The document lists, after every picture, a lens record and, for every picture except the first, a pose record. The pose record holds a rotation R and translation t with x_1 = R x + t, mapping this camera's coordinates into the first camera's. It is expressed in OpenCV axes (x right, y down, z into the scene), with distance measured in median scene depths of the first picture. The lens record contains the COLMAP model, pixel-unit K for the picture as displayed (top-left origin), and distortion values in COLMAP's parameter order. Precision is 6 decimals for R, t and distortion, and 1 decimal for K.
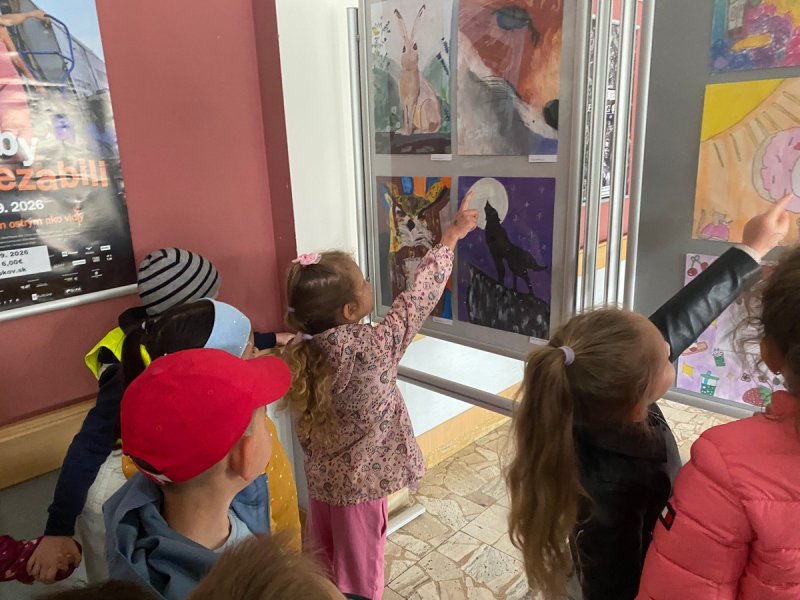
lens RADIAL K [[610.6, 0, 406.2], [0, 610.6, 310.8], [0, 0, 1]] dist [0.023443, -0.020715]
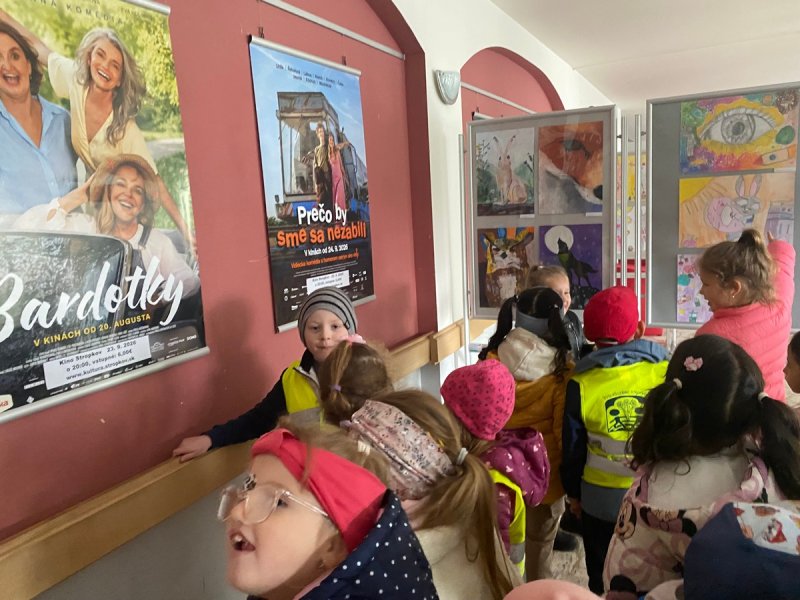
lens RADIAL K [[610.6, 0, 397.1], [0, 610.6, 300.0], [0, 0, 1]] dist [0.023443, -0.020715]
pose [[0.962853, -0.060064, 0.263262, -0.843516], [0.094346, 0.988333, -0.119568, 0.180338], [-0.253009, 0.139964, 0.957286, -0.618827]]
